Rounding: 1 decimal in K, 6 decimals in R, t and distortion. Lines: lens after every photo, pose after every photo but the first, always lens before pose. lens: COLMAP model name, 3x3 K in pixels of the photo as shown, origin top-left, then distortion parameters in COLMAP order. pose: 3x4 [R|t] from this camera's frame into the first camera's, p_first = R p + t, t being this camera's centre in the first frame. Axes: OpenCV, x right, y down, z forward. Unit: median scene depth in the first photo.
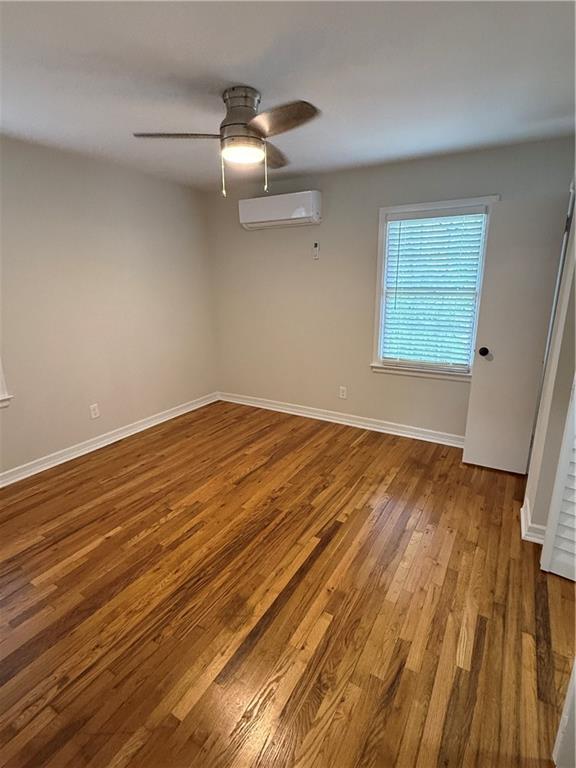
lens RADIAL K [[382.5, 0, 288.6], [0, 382.5, 384.9], [0, 0, 1]] dist [0.000709, 0.000182]
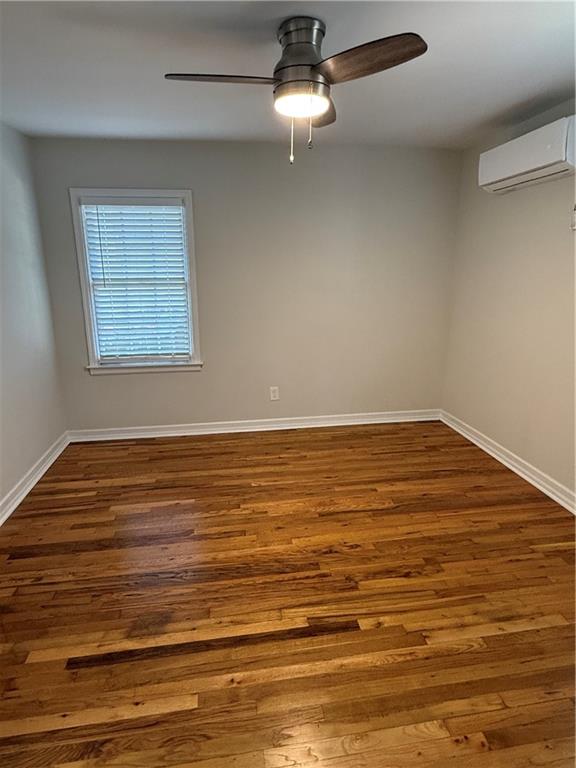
lens RADIAL K [[441.2, 0, 290.6], [0, 441.2, 381.4], [0, 0, 1]] dist [-0.003290, 0.002553]
pose [[0.630896, 0.195957, -0.750714, 0.475915], [-0.203700, 0.975472, 0.083436, -0.083150], [0.748650, 0.100281, 0.655337, 0.315660]]
